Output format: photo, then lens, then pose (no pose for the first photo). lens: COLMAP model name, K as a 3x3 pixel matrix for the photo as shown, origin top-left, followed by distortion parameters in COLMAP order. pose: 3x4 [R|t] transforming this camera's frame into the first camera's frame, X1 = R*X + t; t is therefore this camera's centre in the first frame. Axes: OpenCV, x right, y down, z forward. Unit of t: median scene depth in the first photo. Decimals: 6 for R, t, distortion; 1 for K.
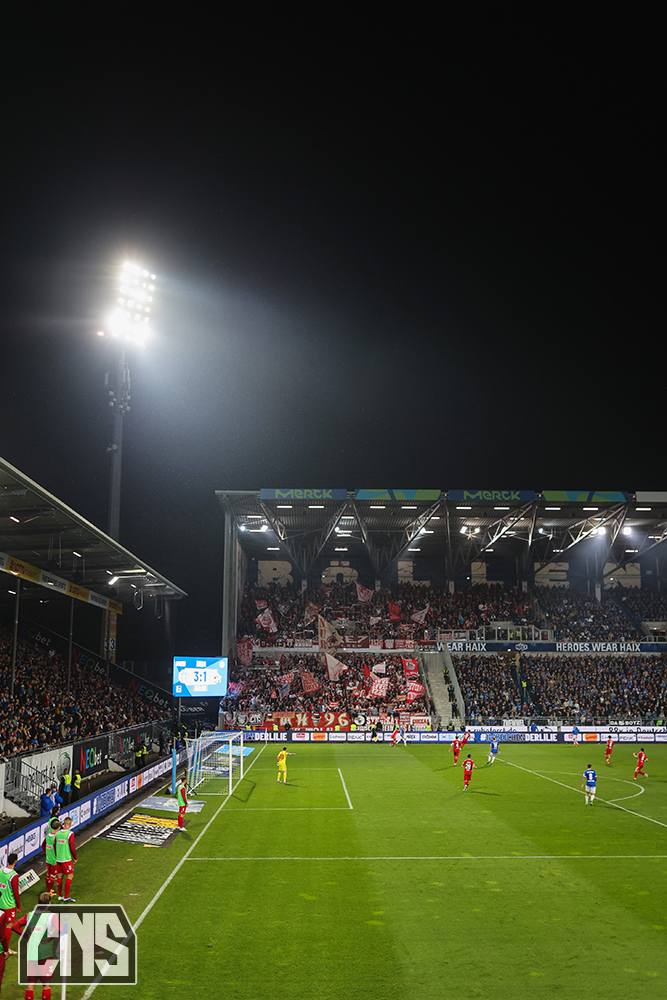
lens RADIAL K [[959.1, 0, 322.1], [0, 959.1, 504.9], [0, 0, 1]] dist [-0.018287, 0.004749]
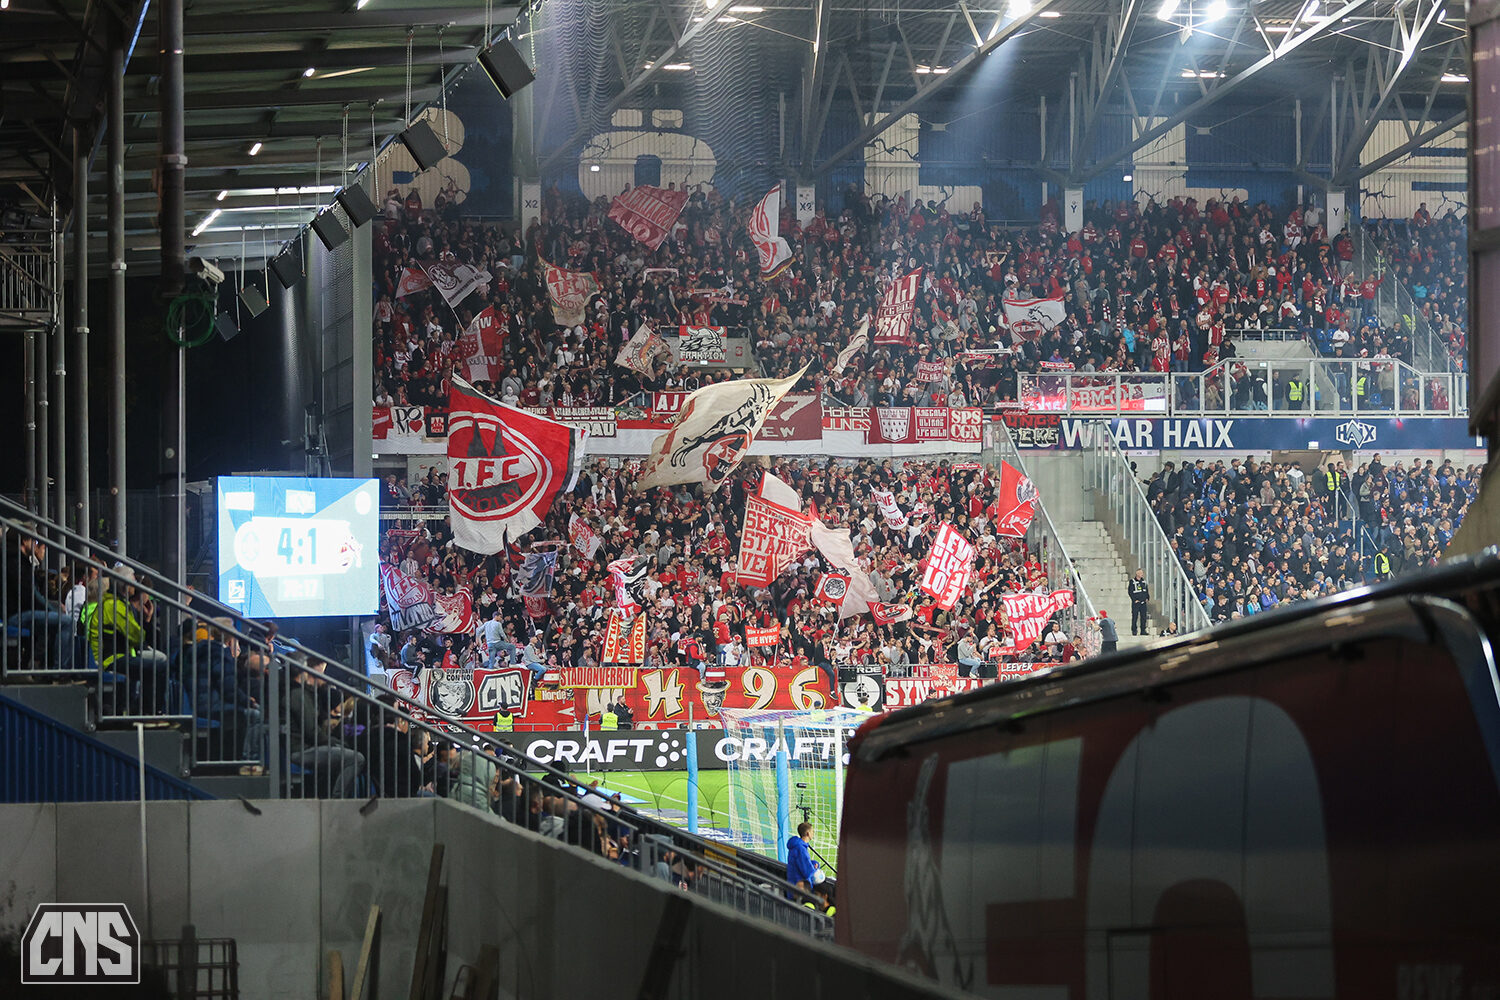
lens RADIAL K [[4413.0, 0, 750.0], [0, 4413.0, 500.0], [0, 0, 1]] dist [0.062674, 1.263512]
pose [[0.984679, -0.007791, 0.174205, -0.217086], [-0.021237, 0.986207, 0.164150, -0.045869], [-0.173081, -0.165334, 0.970931, -0.255879]]
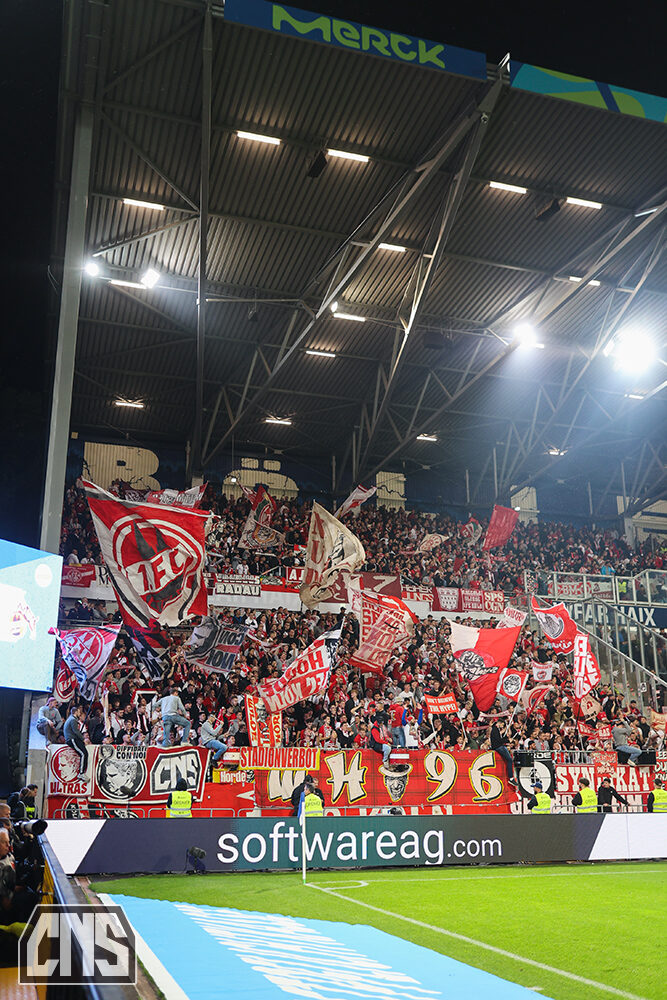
lens RADIAL K [[938.3, 0, 324.2], [0, 938.3, 520.6], [0, 0, 1]] dist [-0.015964, 0.017302]
pose [[0.957854, 0.072935, 0.277841, -0.103341], [-0.048105, 0.994298, -0.095168, 0.173183], [-0.283198, 0.077792, 0.955901, 0.723877]]
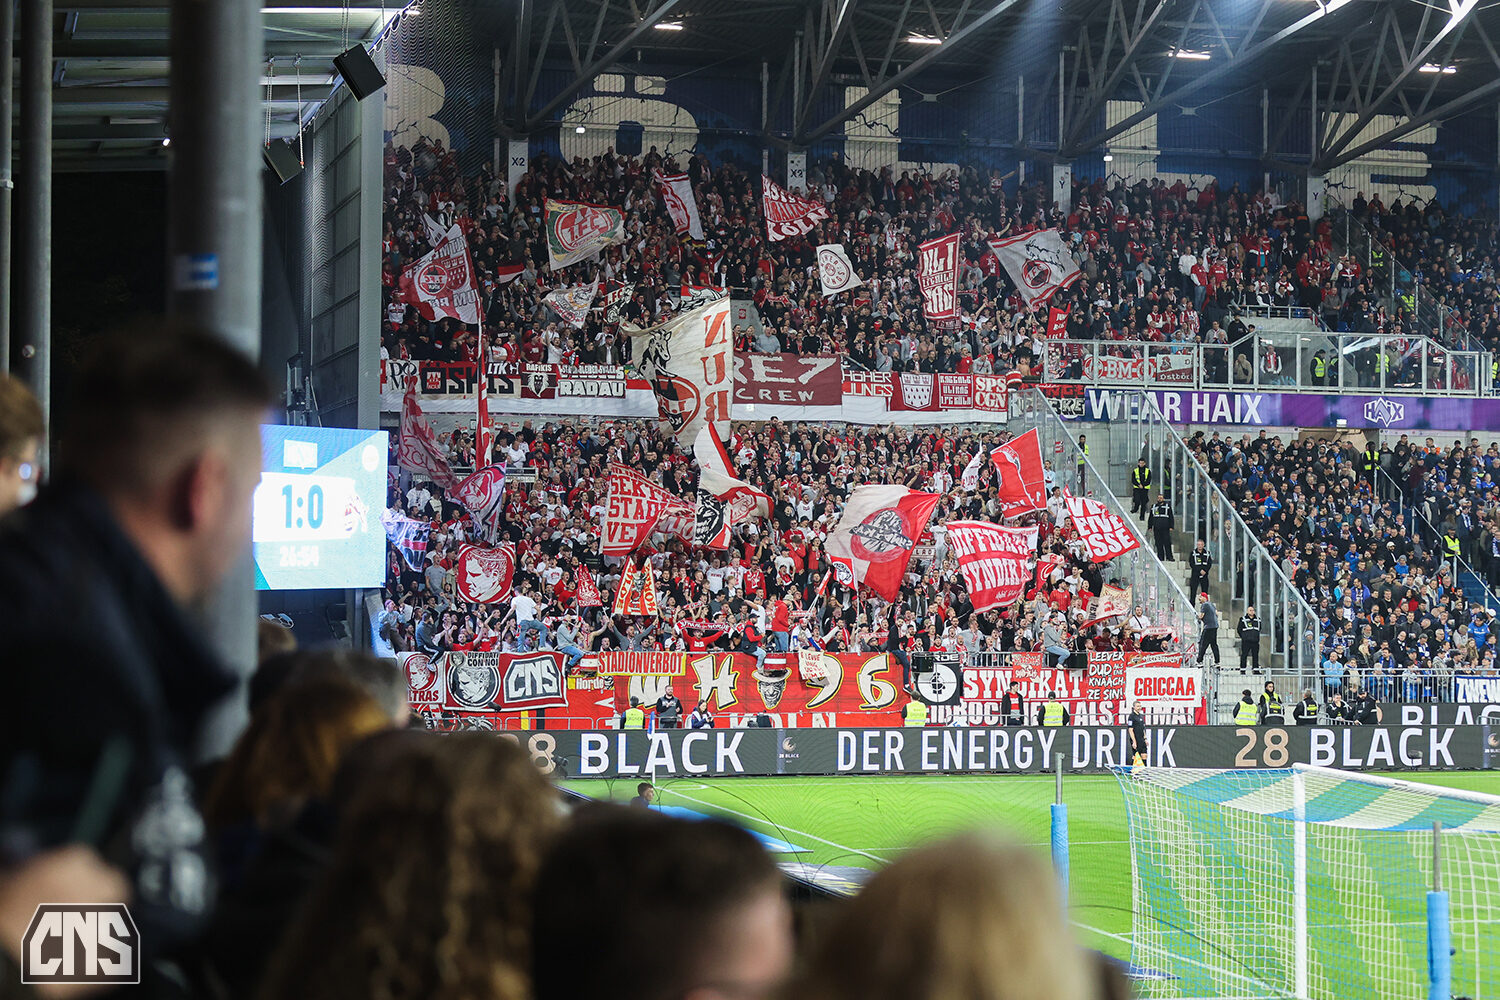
lens RADIAL K [[3027.4, 0, 750.0], [0, 3027.4, 500.0], [0, 0, 1]] dist [0.010726, 0.103960]
pose [[0.967813, 0.008368, 0.251531, -0.203069], [-0.050171, 0.985801, 0.160245, 0.051602], [-0.246618, -0.167707, 0.954491, 0.256923]]
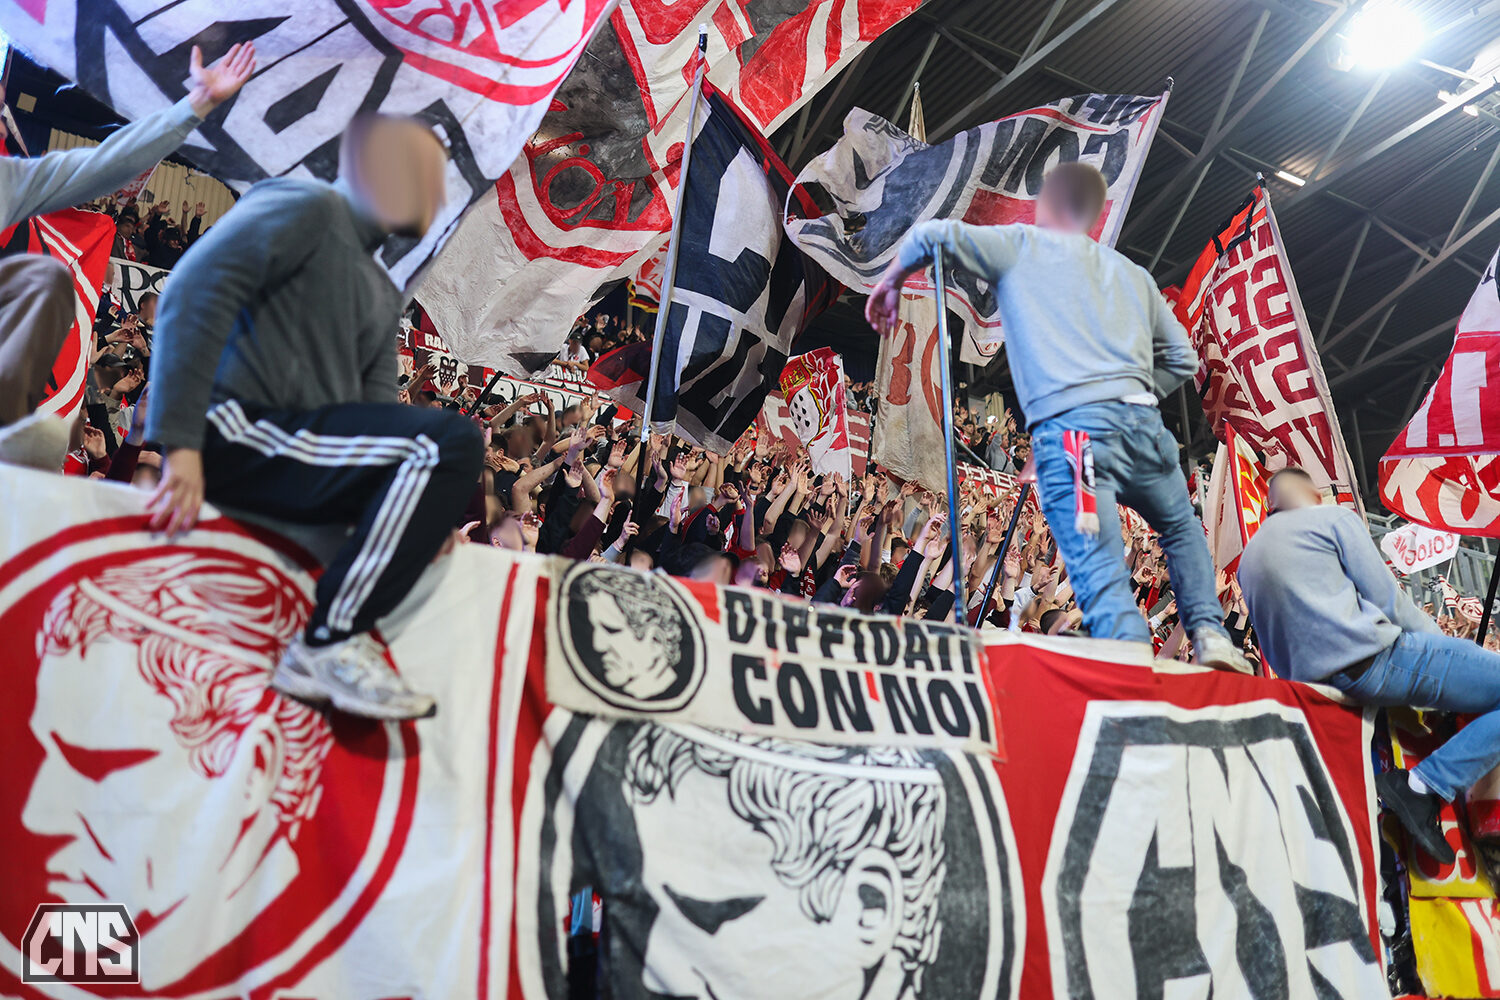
lens RADIAL K [[1438.7, 0, 731.5], [0, 1438.7, 499.2], [0, 0, 1]] dist [-0.018287, 0.004749]
pose [[0.856469, 0.164679, 0.489226, -0.099978], [-0.088058, 0.980466, -0.175877, 0.214607], [-0.508633, 0.107553, 0.854239, 0.946072]]
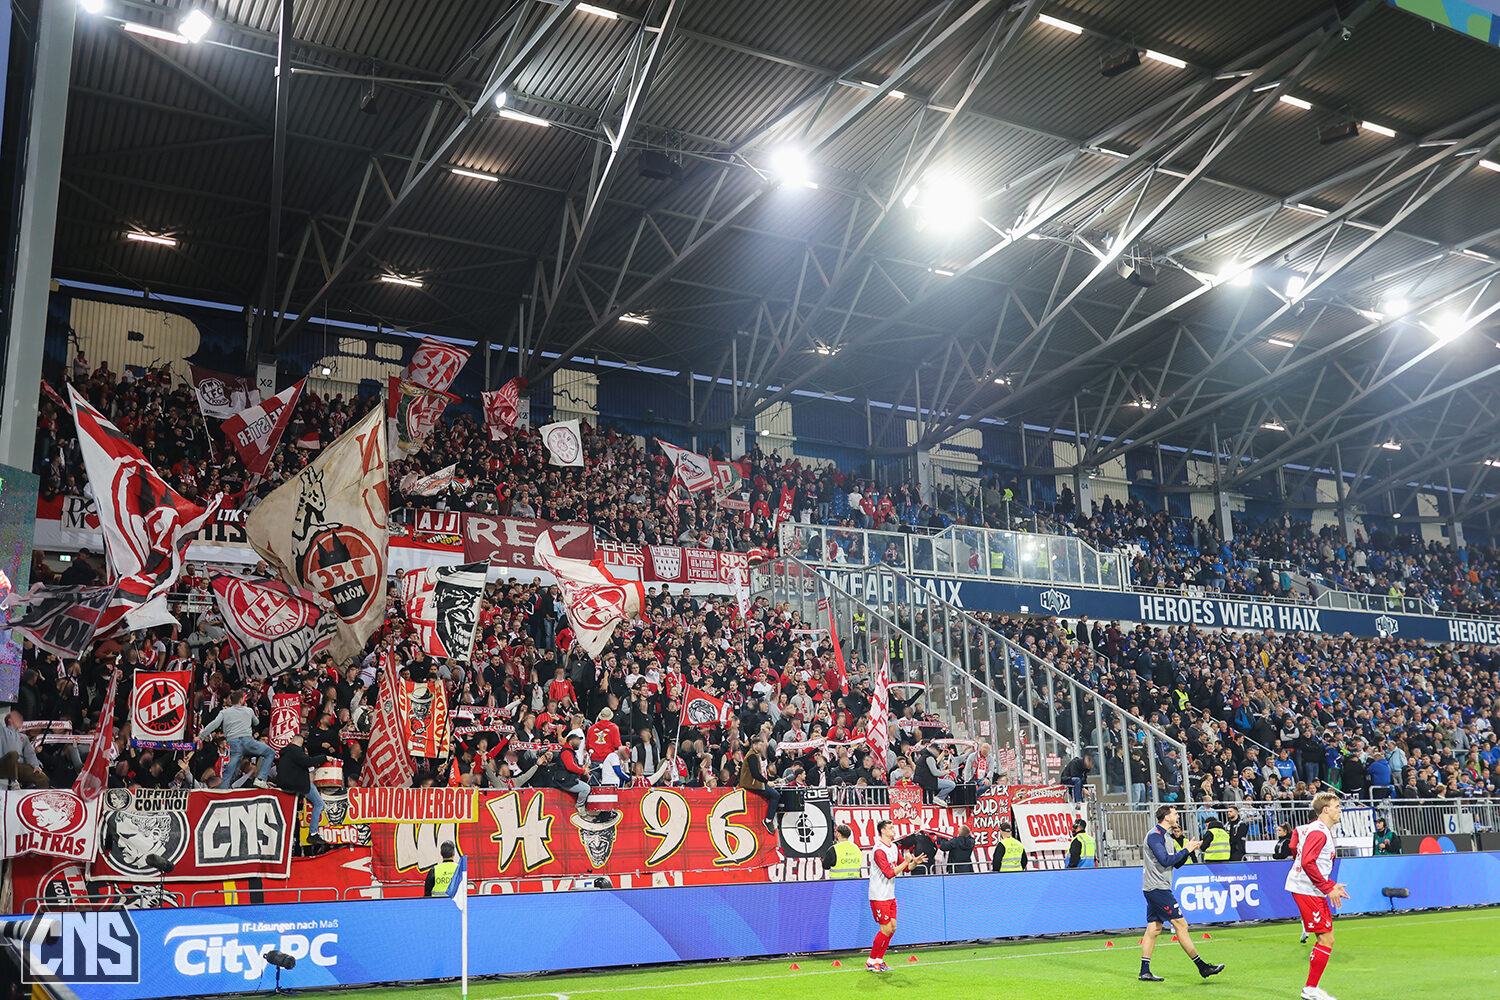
lens RADIAL K [[1407.5, 0, 747.4], [0, 1407.5, 513.8], [0, 0, 1]] dist [-0.015964, 0.017302]
pose [[0.878898, 0.081145, 0.470057, -0.105622], [-0.057308, 0.996250, -0.064827, 0.176689], [-0.473554, 0.030039, 0.880252, 0.737428]]
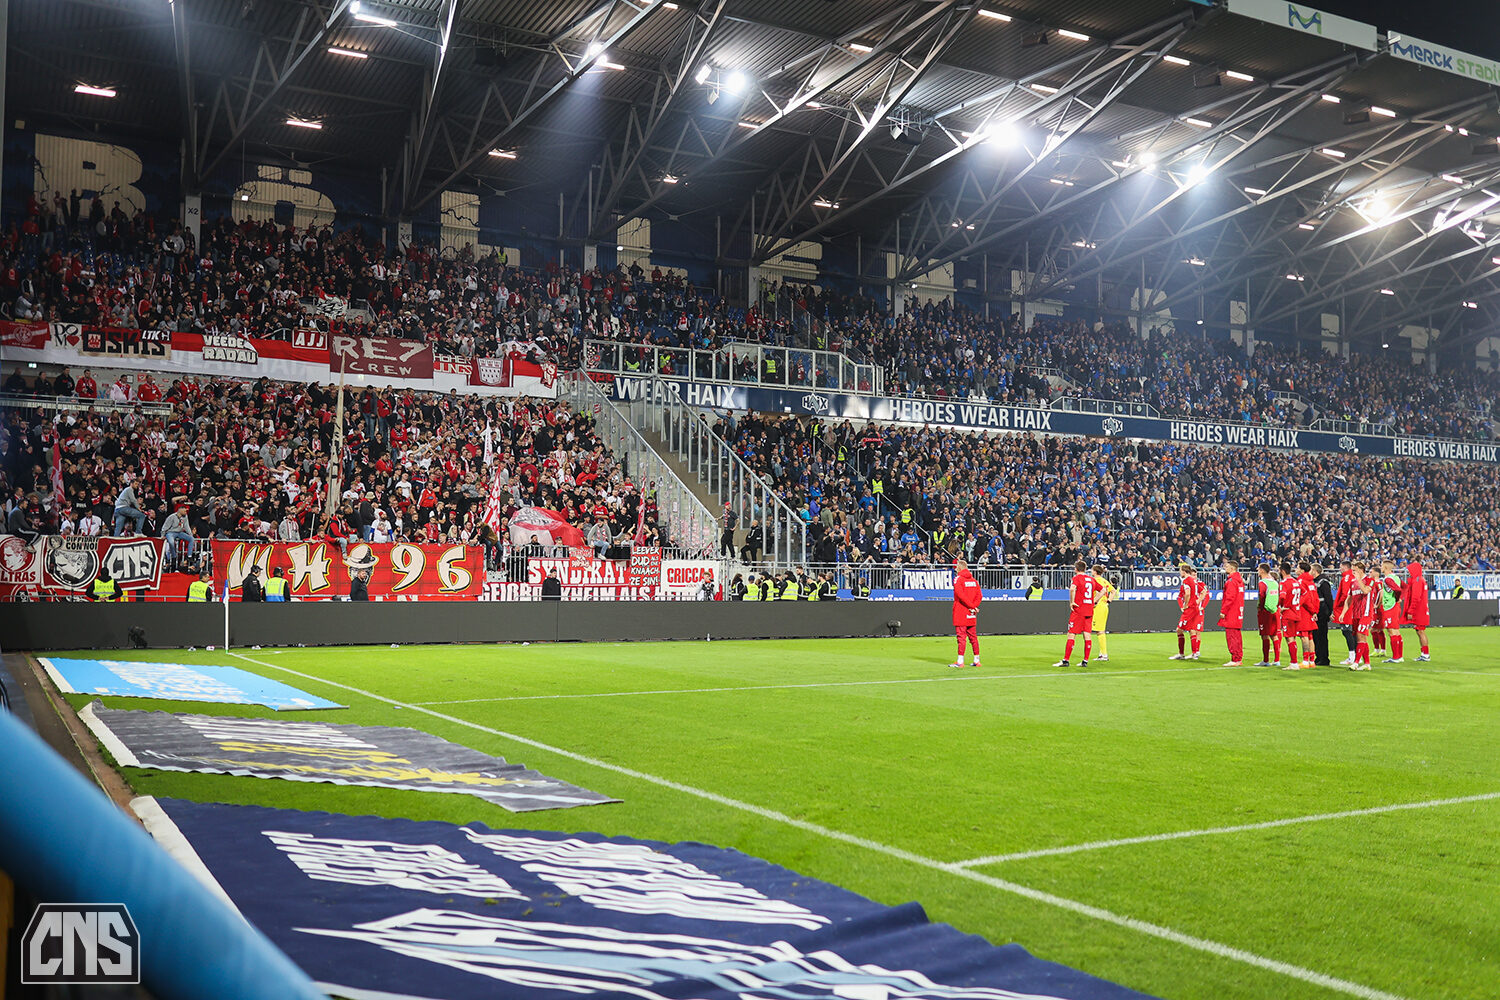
lens RADIAL K [[1407.5, 0, 747.4], [0, 1407.5, 513.8], [0, 0, 1]] dist [-0.015964, 0.017302]
pose [[0.881604, 0.022357, 0.471461, -0.099296], [-0.087855, 0.989194, 0.117374, 0.145542], [-0.463742, -0.144897, 0.874041, 0.570274]]
